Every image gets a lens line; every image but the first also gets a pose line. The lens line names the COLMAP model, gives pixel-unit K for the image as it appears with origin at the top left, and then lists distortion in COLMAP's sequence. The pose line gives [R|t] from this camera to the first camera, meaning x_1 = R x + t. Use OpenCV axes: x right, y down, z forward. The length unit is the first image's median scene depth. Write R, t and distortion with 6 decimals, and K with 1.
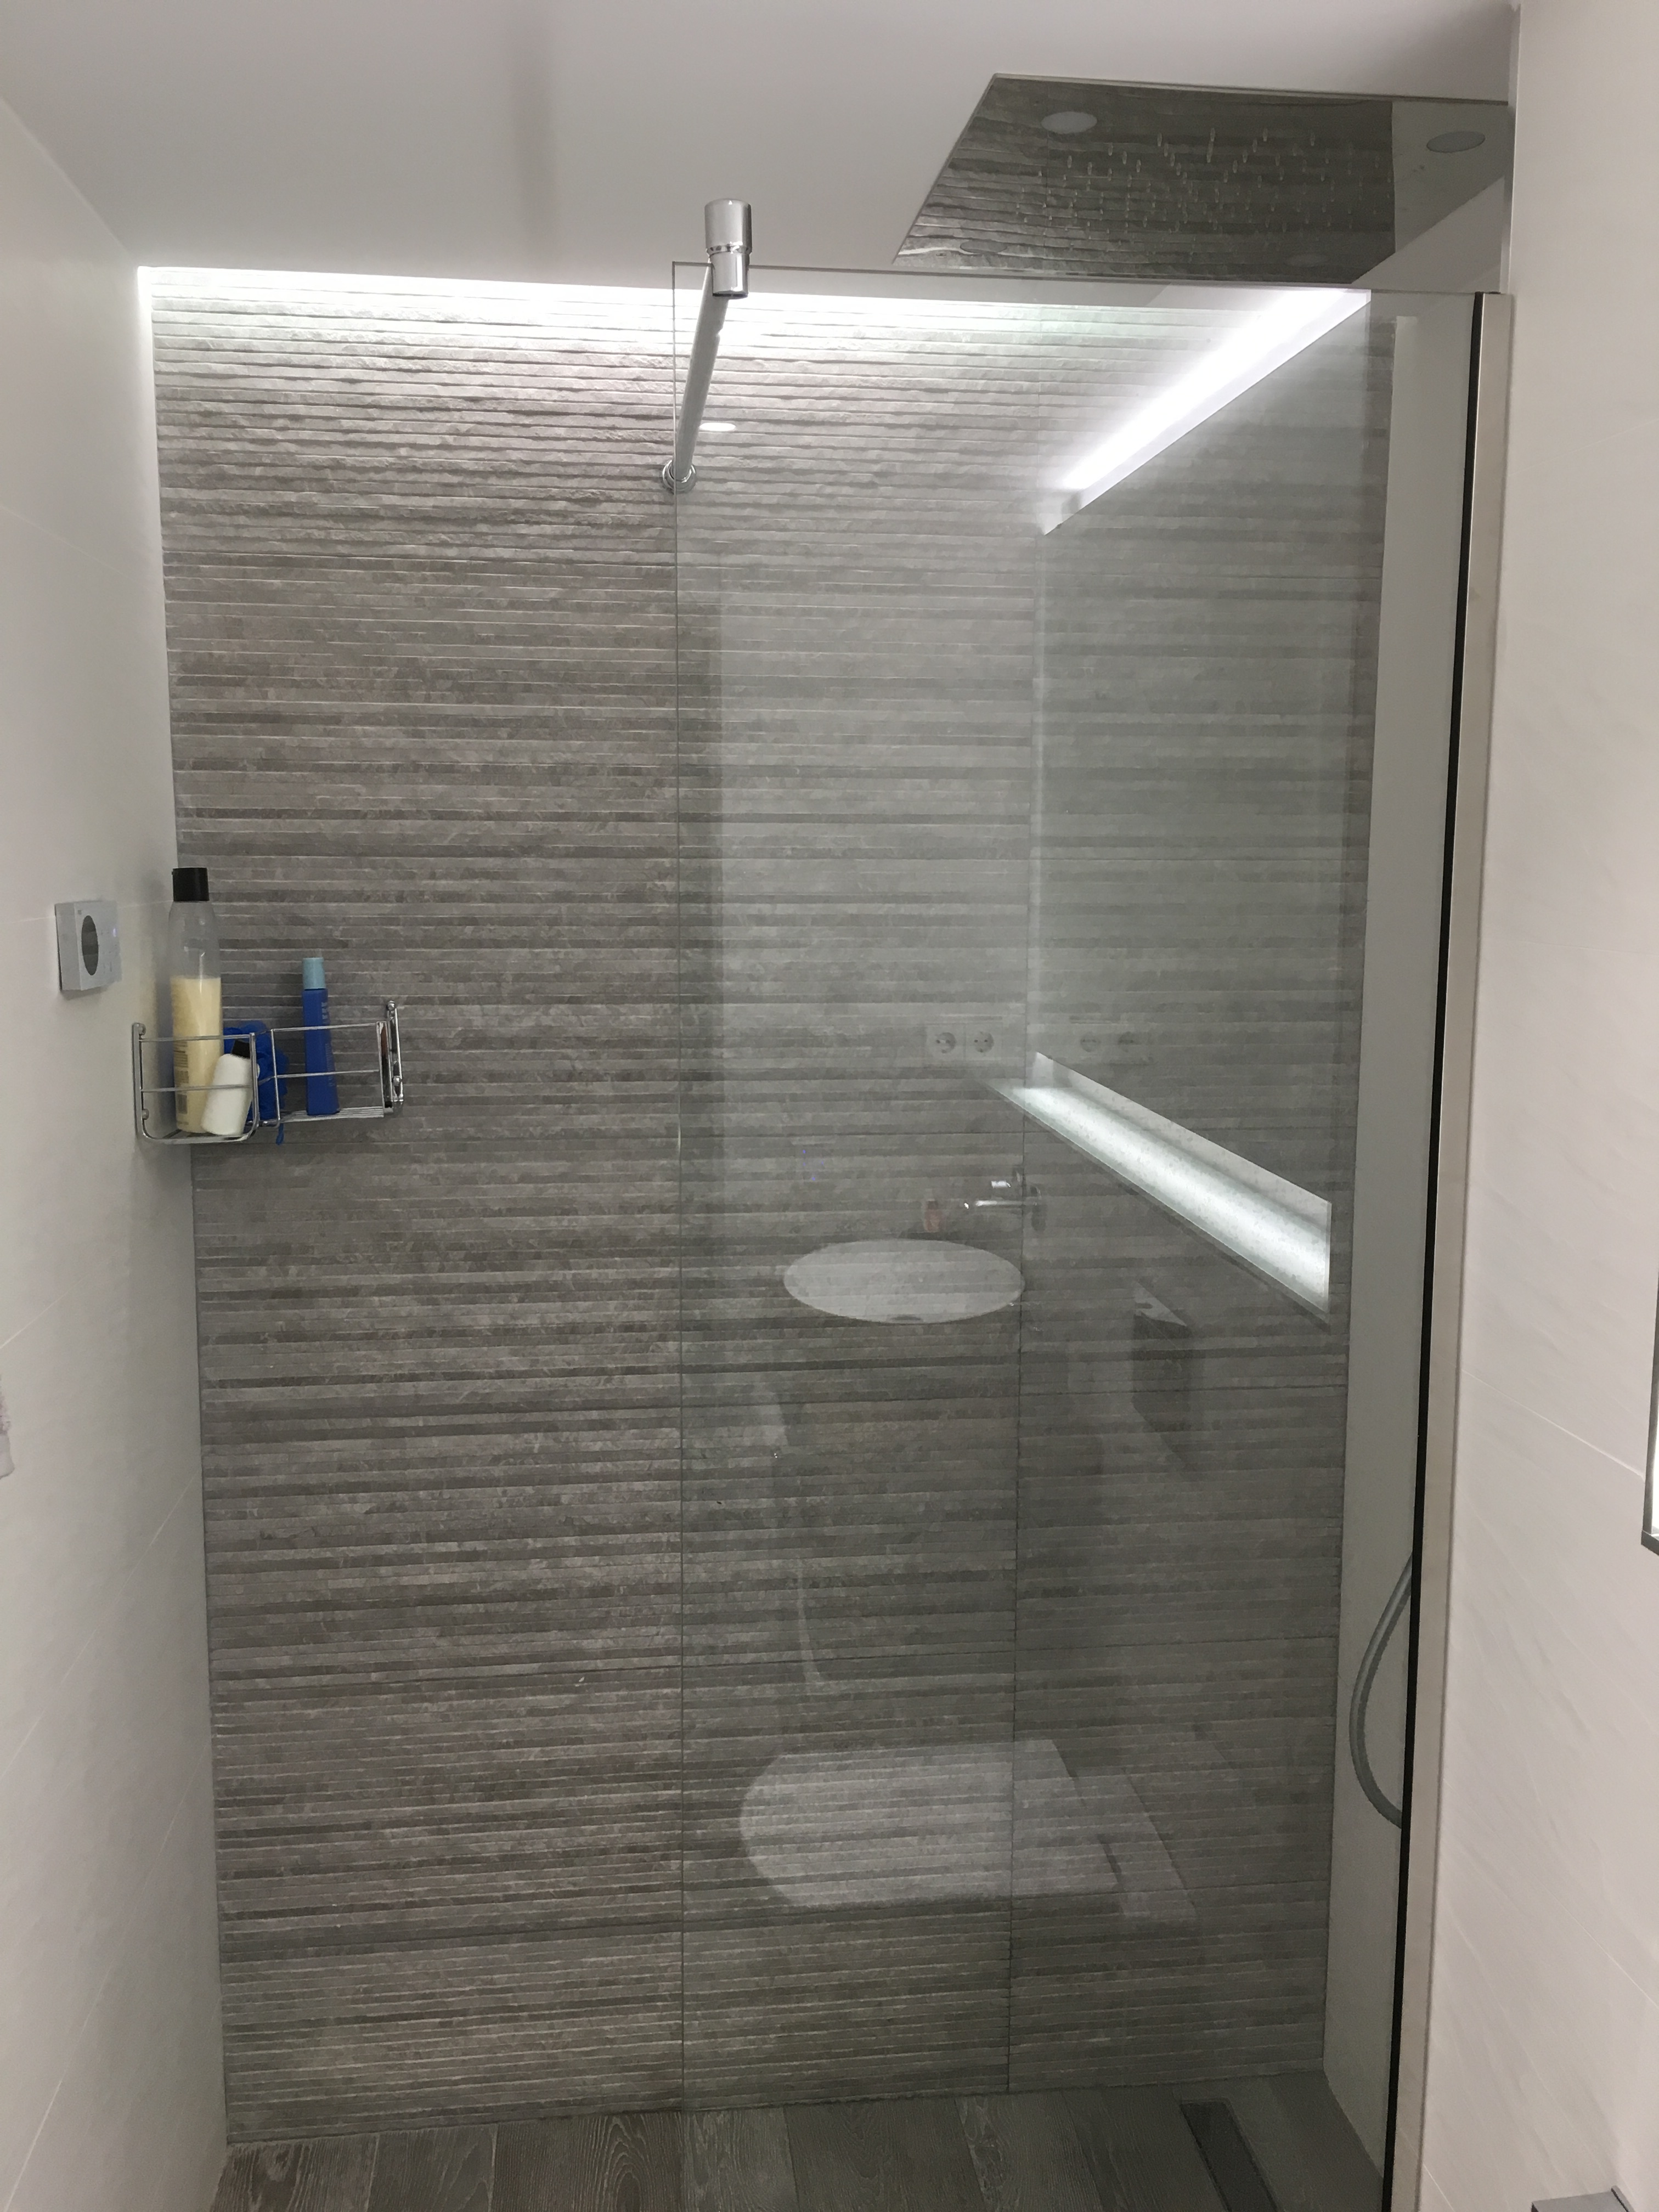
lens RADIAL K [[1901.4, 0, 826.2], [0, 1901.4, 1098.7], [0, 0, 1]] dist [0.070794, -0.083983]
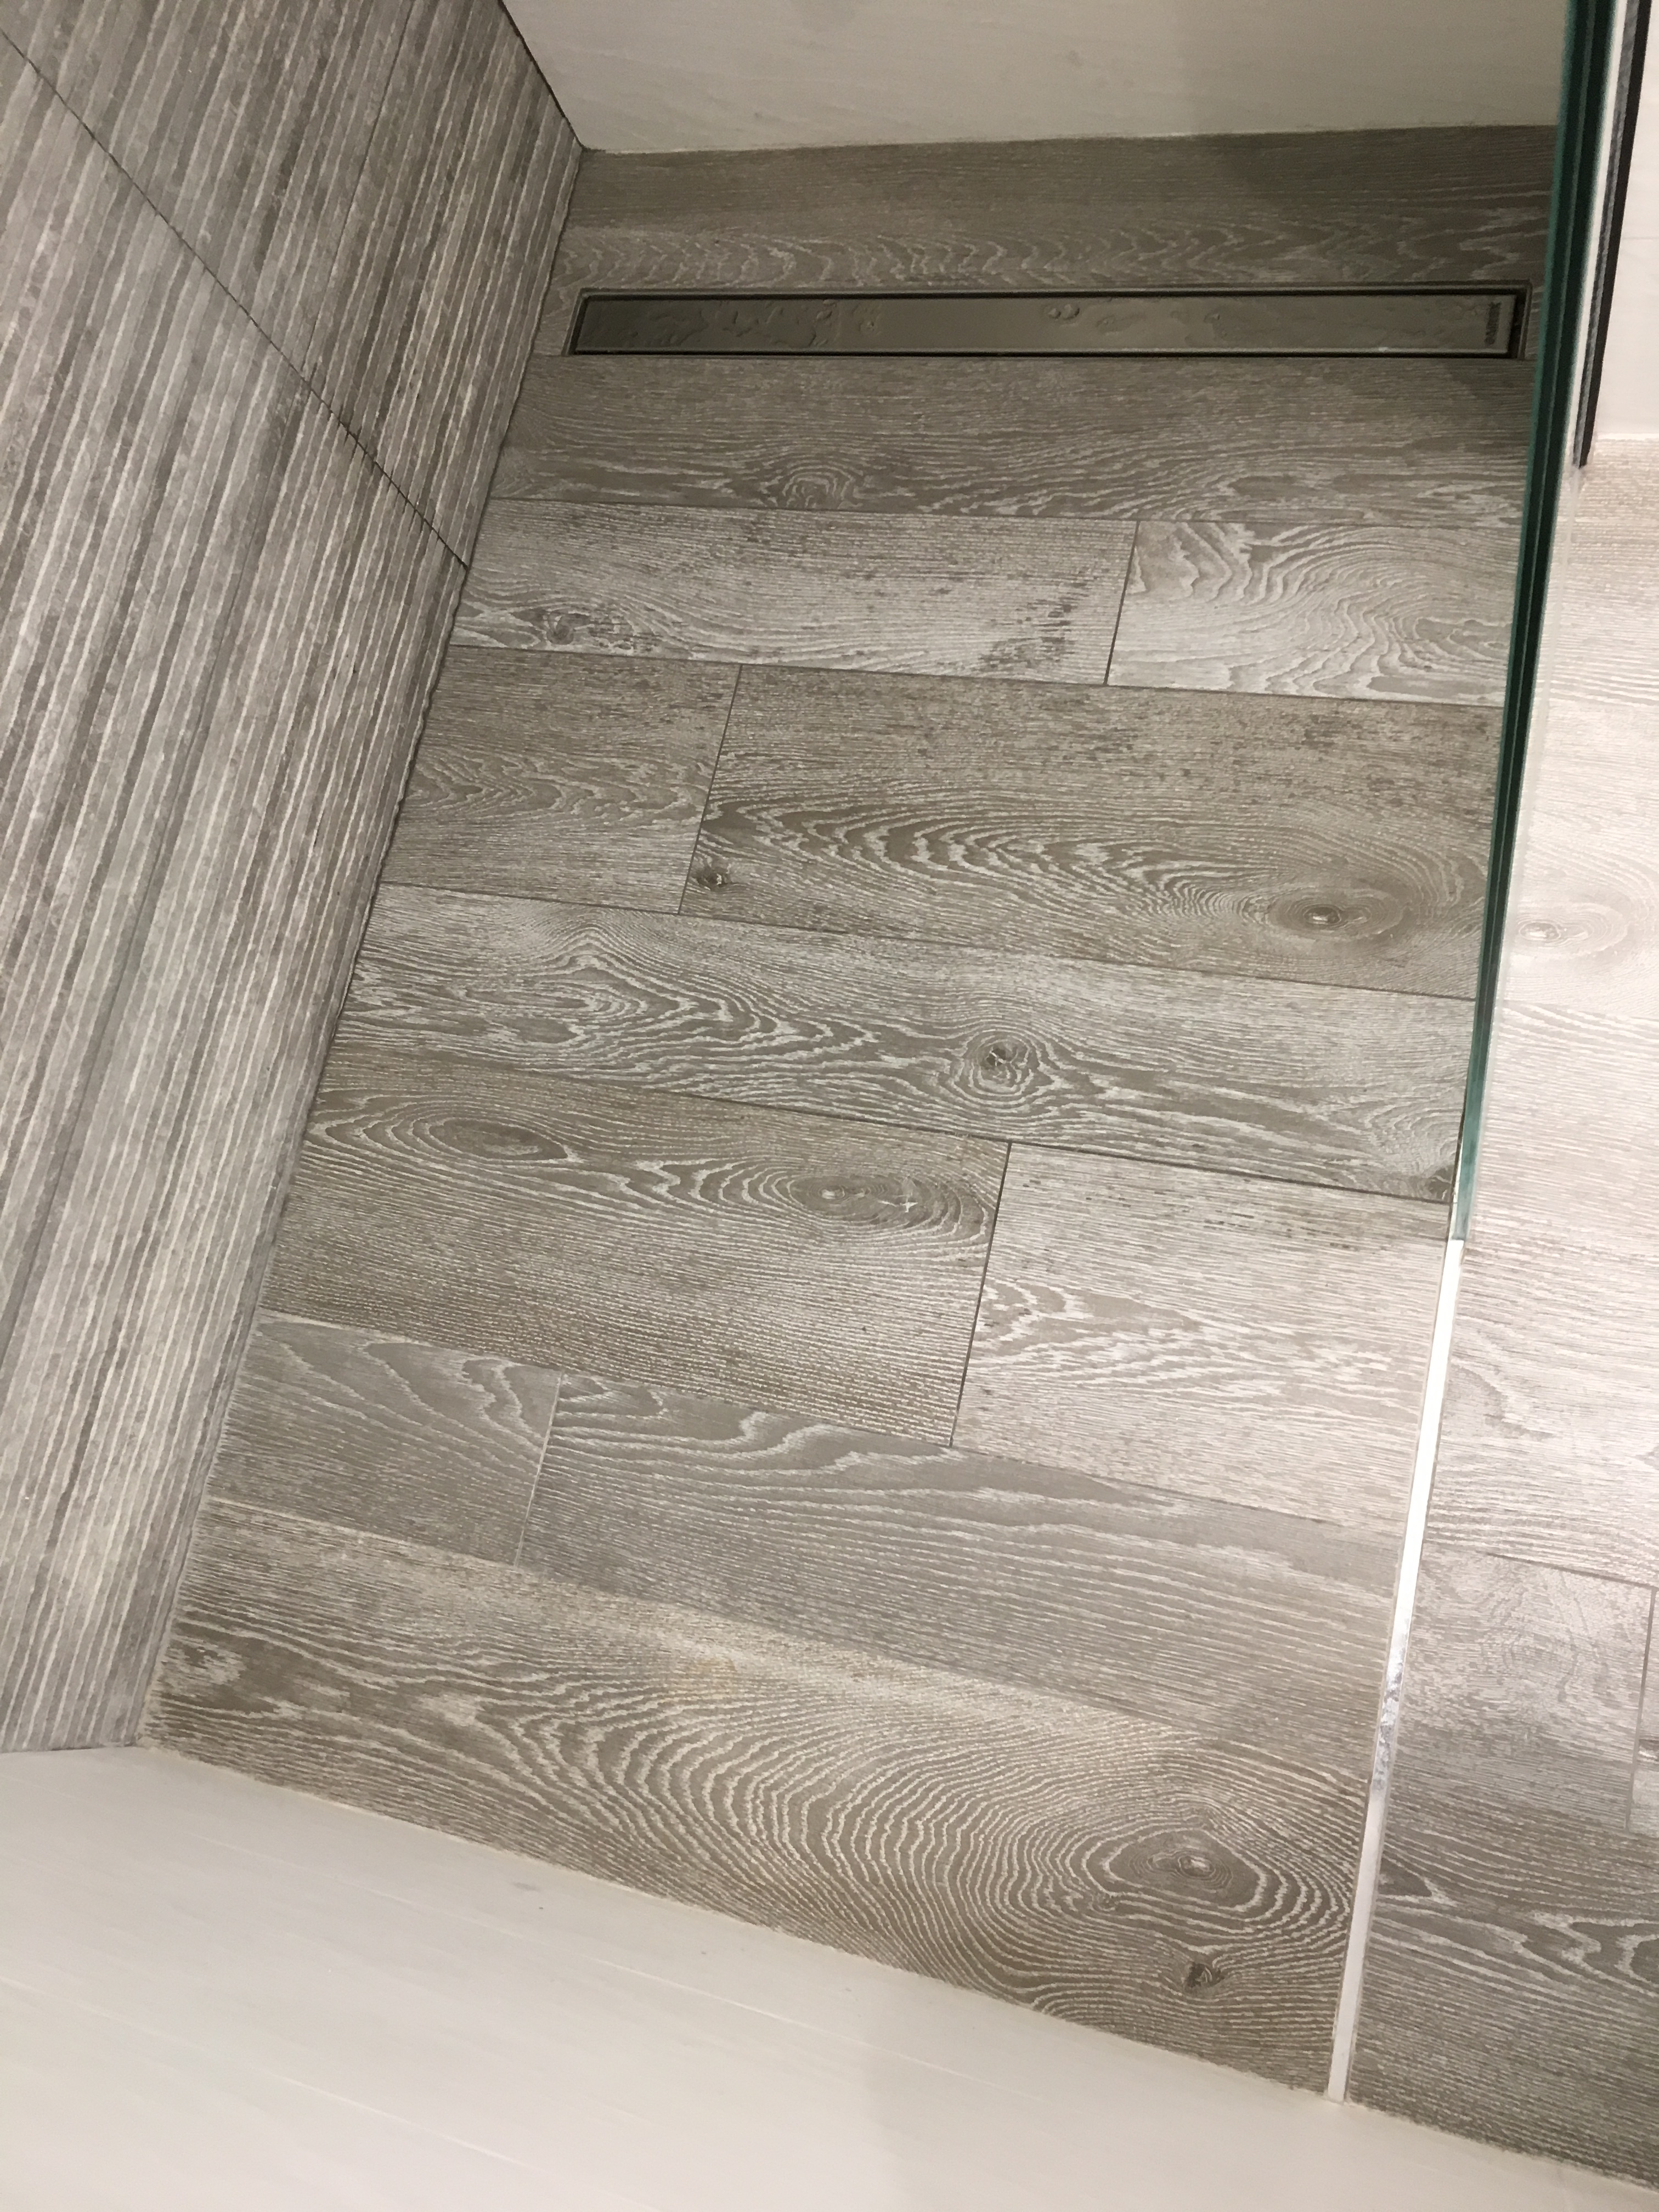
lens RADIAL K [[1901.4, 0, 831.2], [0, 1901.4, 1101.3], [0, 0, 1]] dist [0.070794, -0.083983]
pose [[0.316662, -0.932544, 0.173458, -0.166844], [0.401671, 0.297497, 0.866116, 0.055223], [-0.859294, -0.204593, 0.468782, 0.601820]]
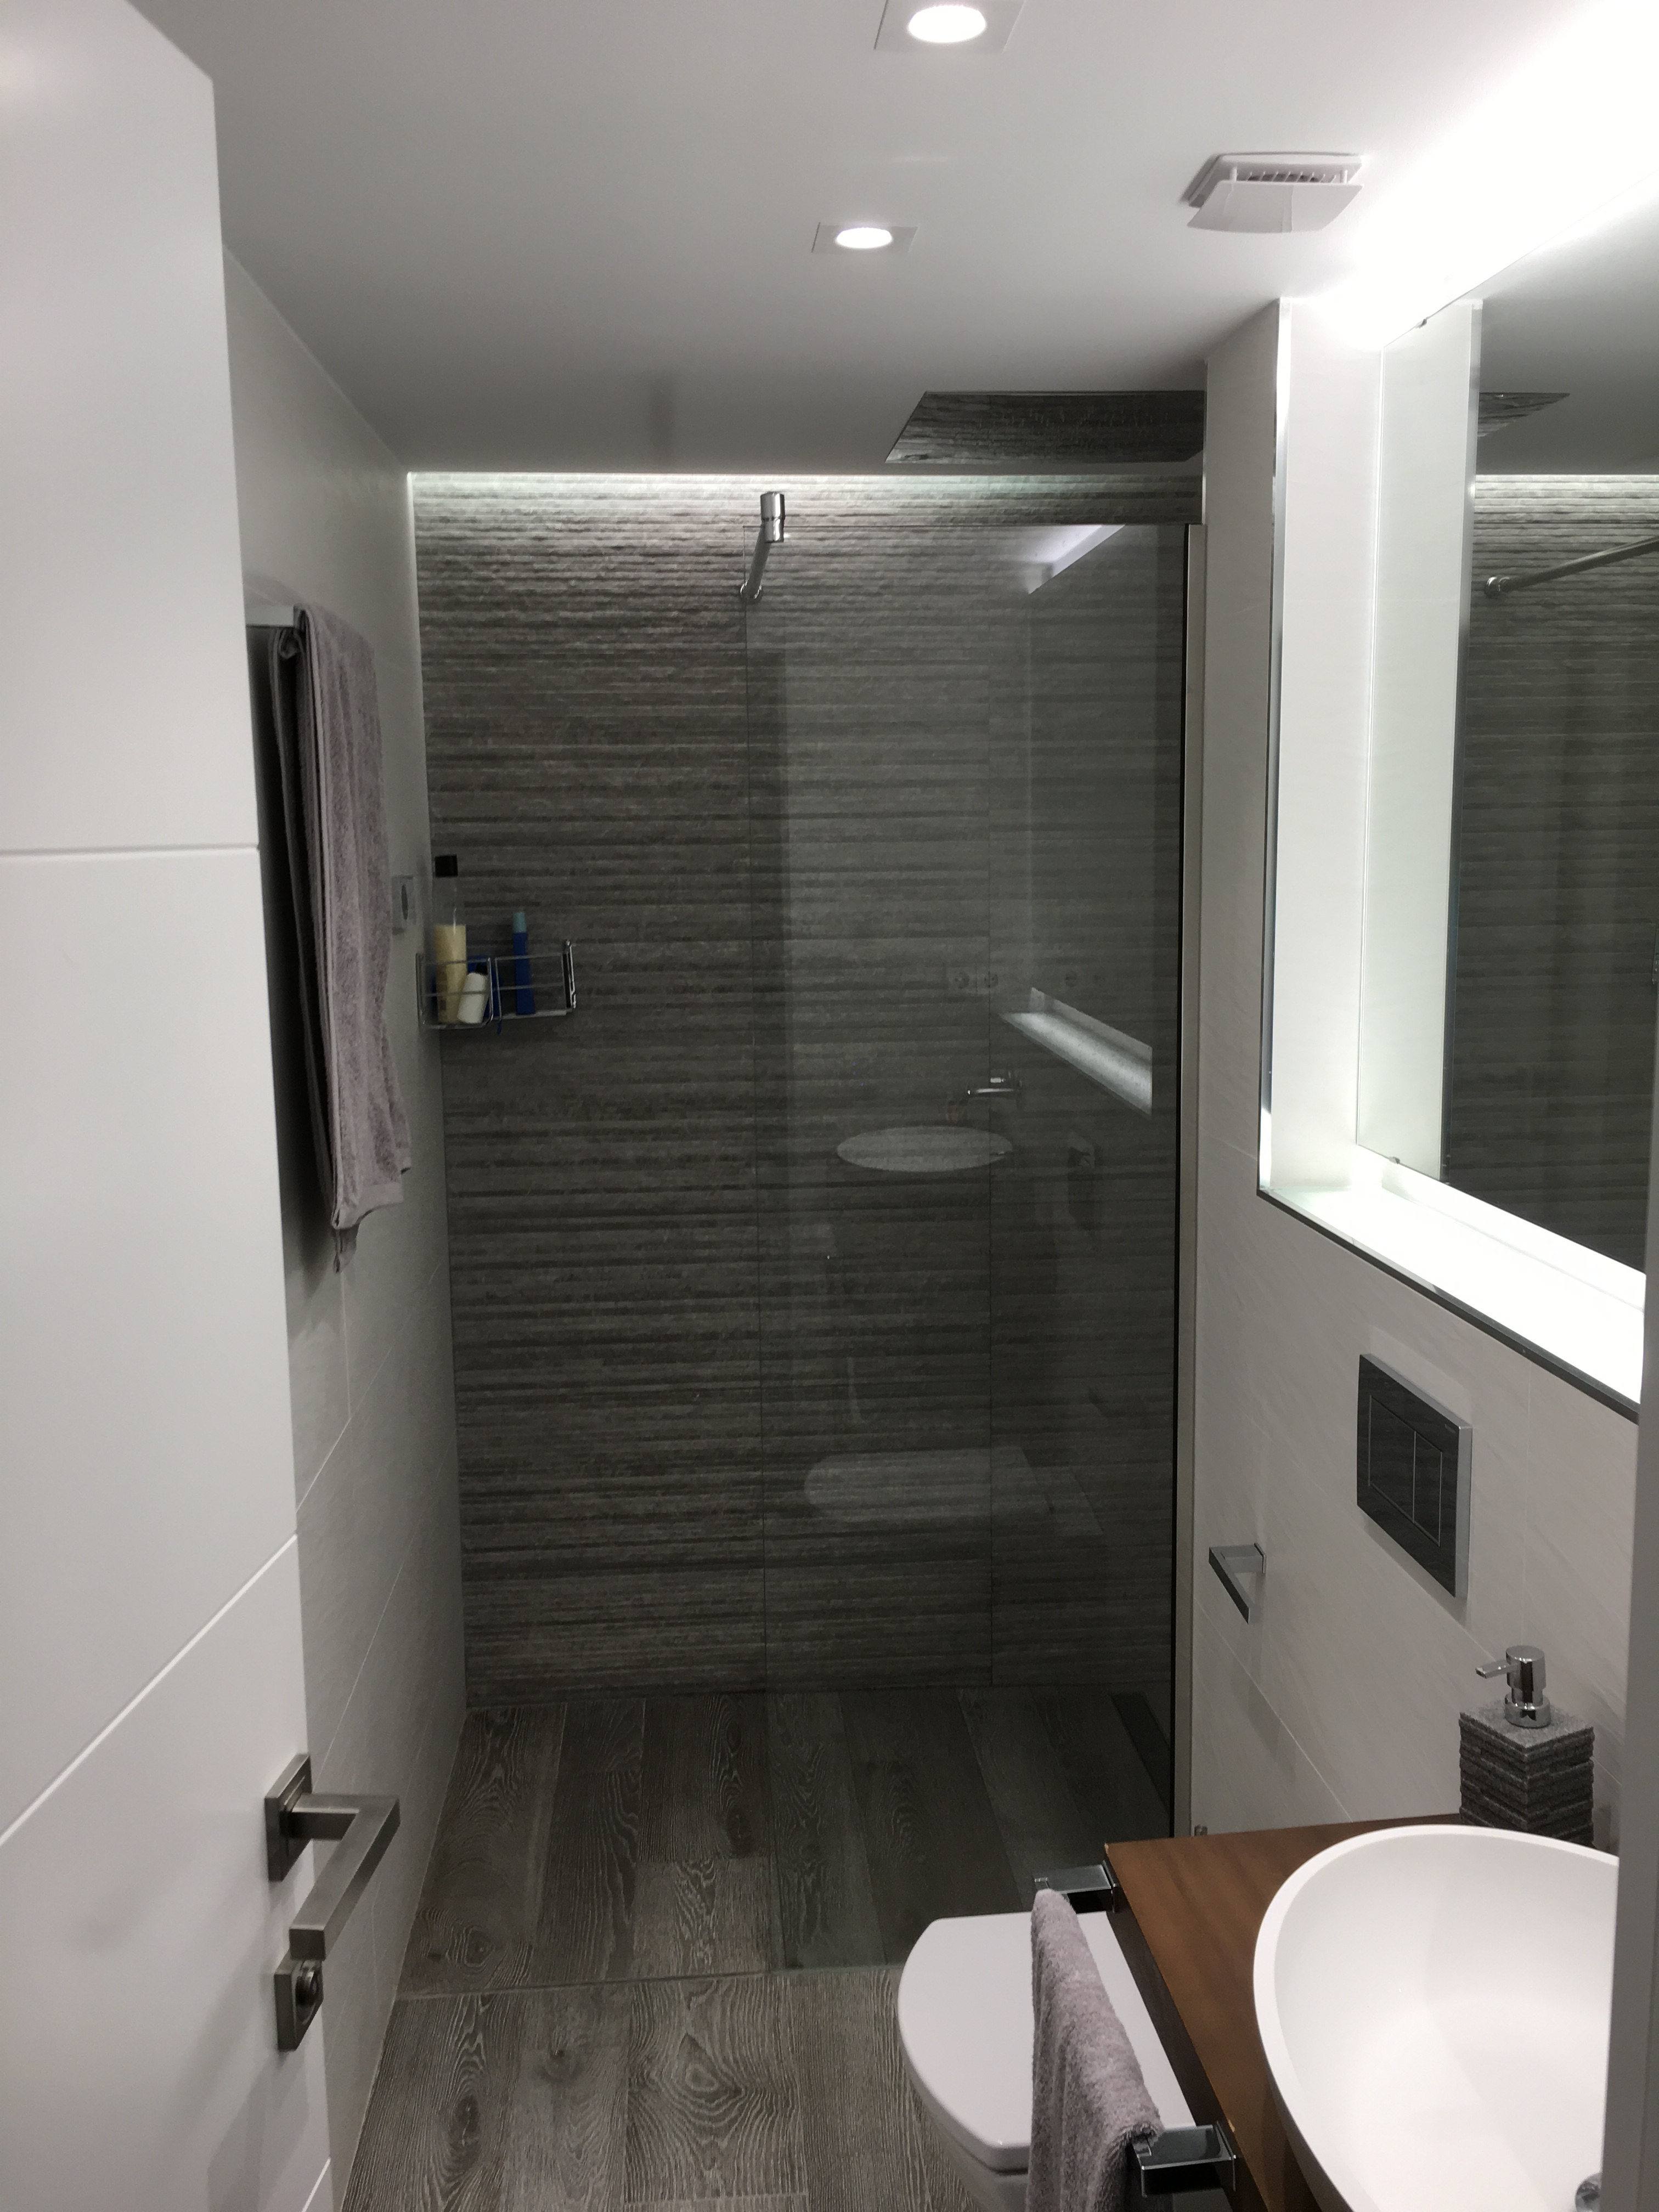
lens RADIAL K [[1901.4, 0, 835.2], [0, 1901.4, 1109.0], [0, 0, 1]] dist [0.070794, -0.083983]
pose [[0.998987, -0.011674, -0.043462, 0.048473], [0.012249, 0.999841, 0.012989, 0.063875], [0.043304, -0.013508, 0.998971, -0.496434]]
